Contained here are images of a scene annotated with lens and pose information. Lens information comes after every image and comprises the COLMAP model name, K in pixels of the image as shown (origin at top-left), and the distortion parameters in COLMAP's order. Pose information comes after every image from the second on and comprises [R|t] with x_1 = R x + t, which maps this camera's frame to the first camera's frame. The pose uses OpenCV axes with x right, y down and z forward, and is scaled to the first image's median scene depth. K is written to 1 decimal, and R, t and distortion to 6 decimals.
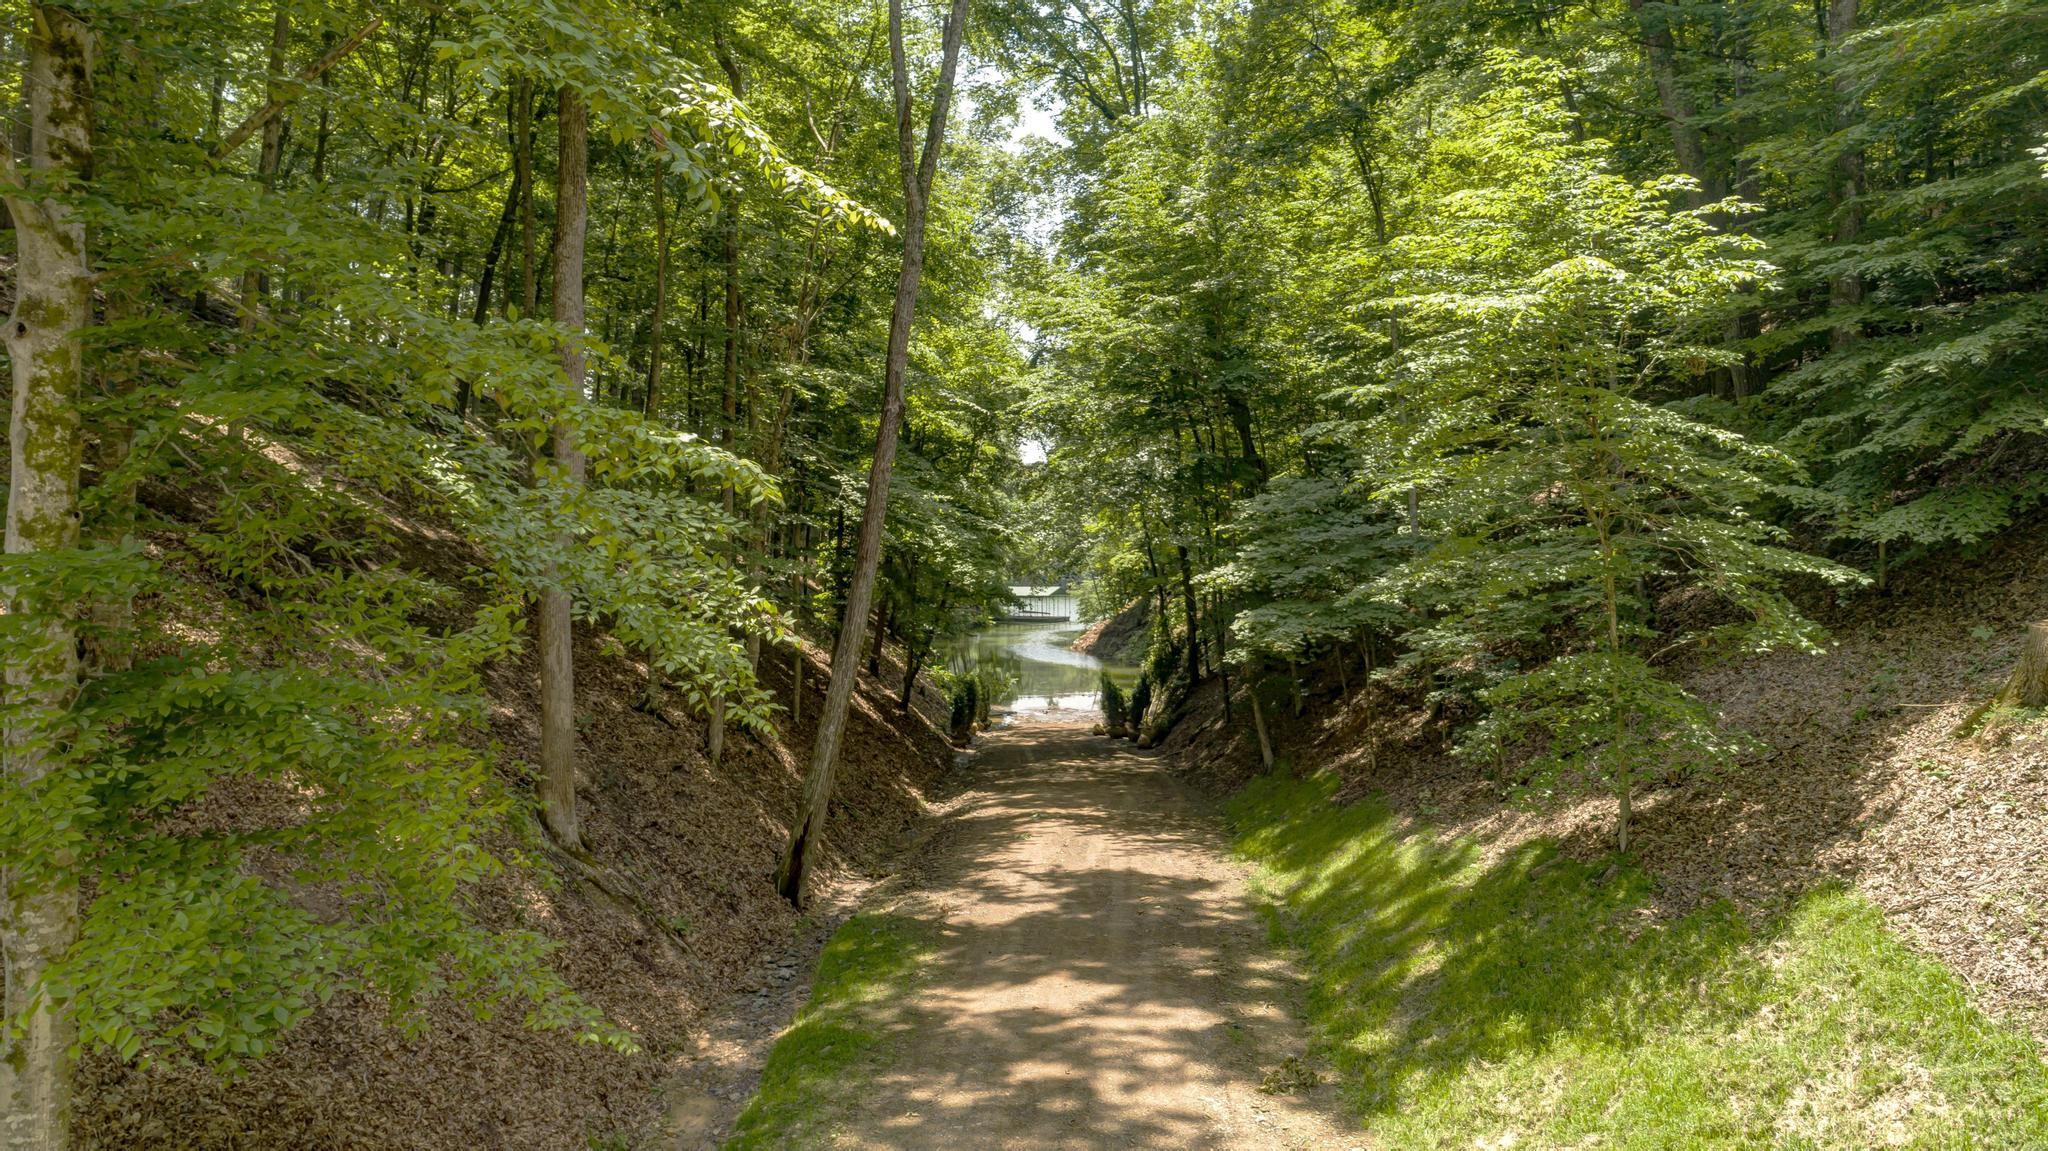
lens RADIAL K [[1373.3, 0, 1027.9], [0, 1373.3, 575.1], [0, 0, 1]] dist [0.028372, 0.005506]
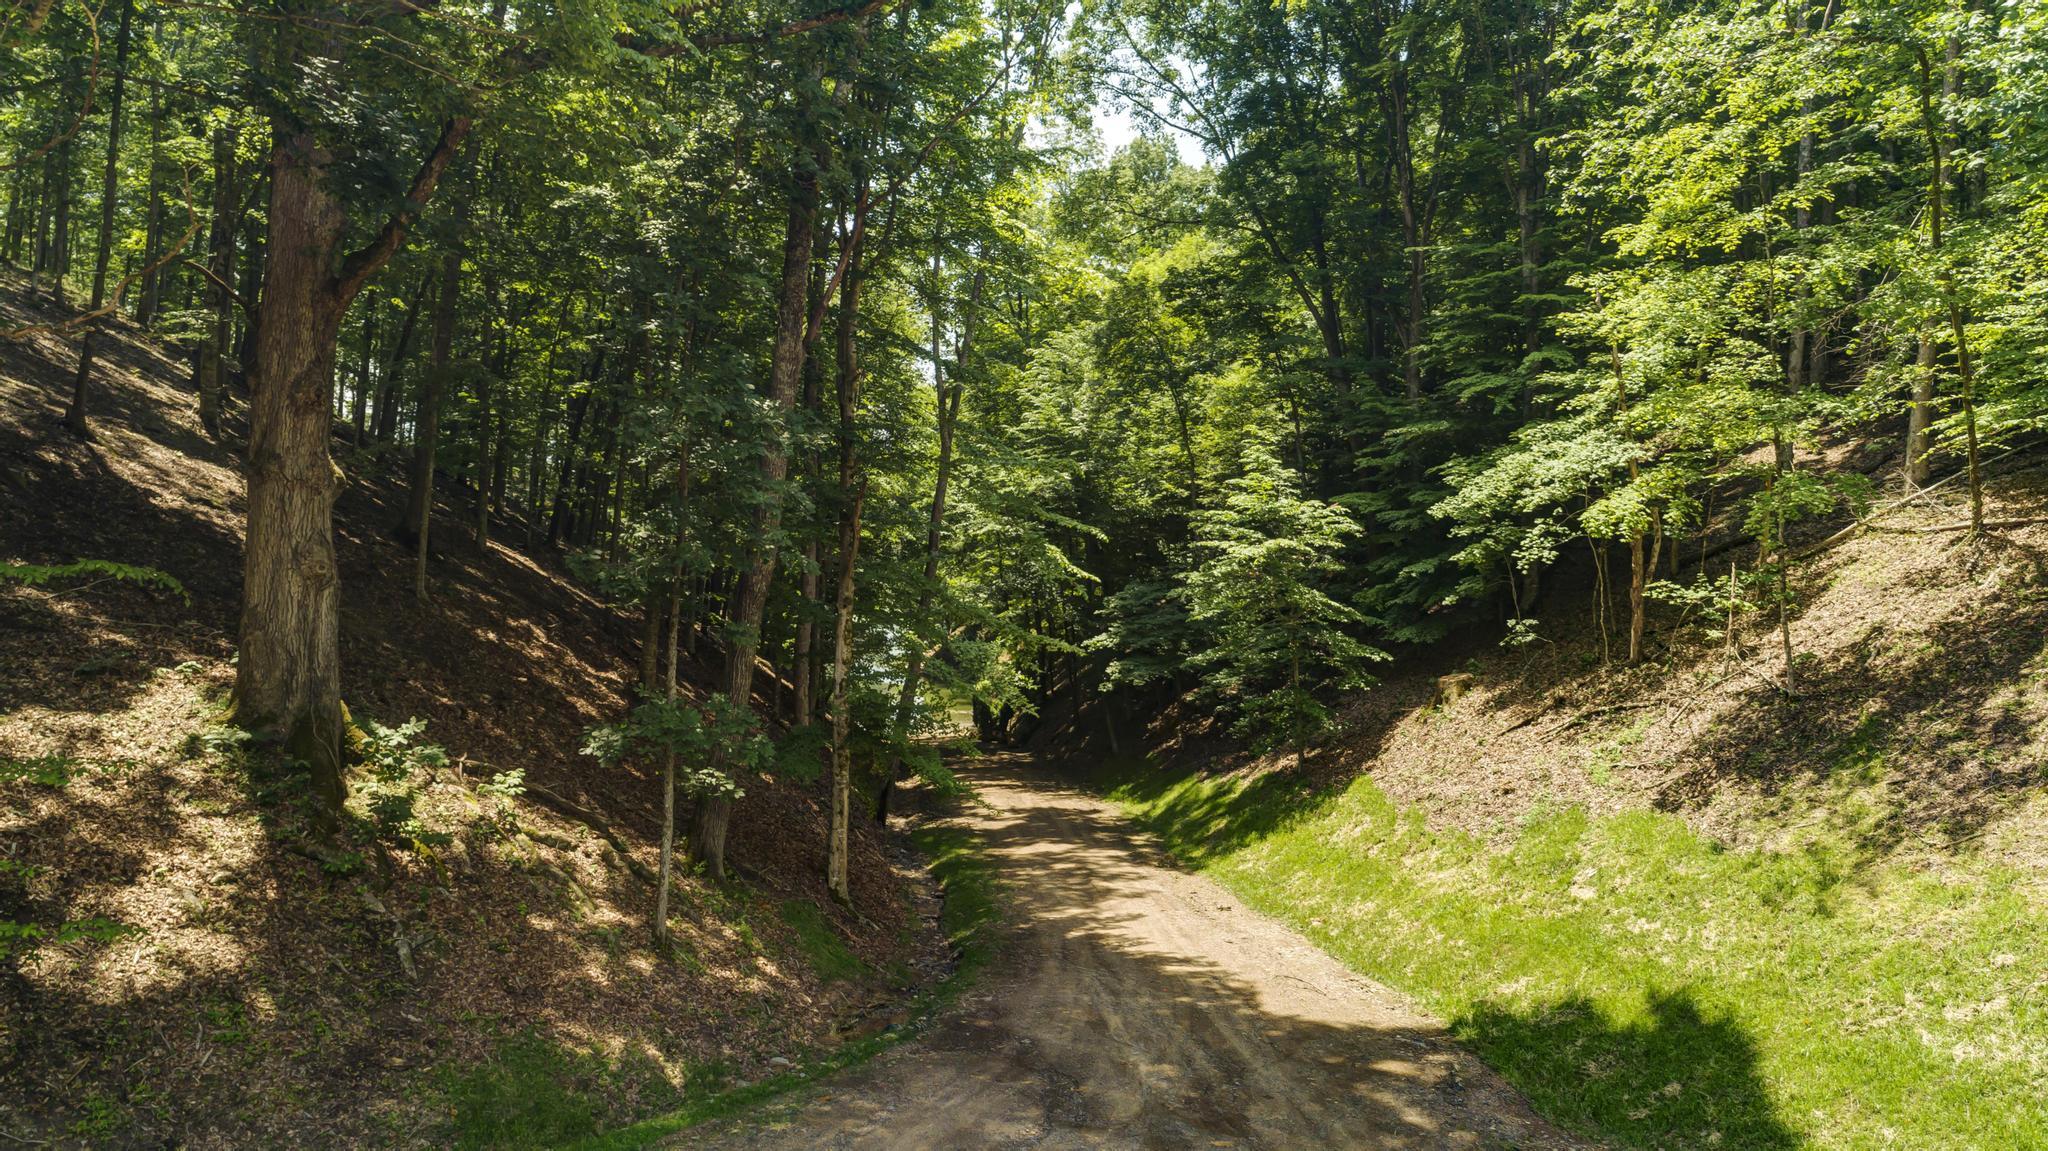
lens RADIAL K [[1373.3, 0, 1022.0], [0, 1373.3, 578.3], [0, 0, 1]] dist [0.028372, 0.005506]
pose [[0.987349, 0.006964, 0.158407, -0.284246], [-0.005186, 0.999919, -0.011631, -0.070535], [-0.158475, 0.010663, 0.987305, -0.862933]]
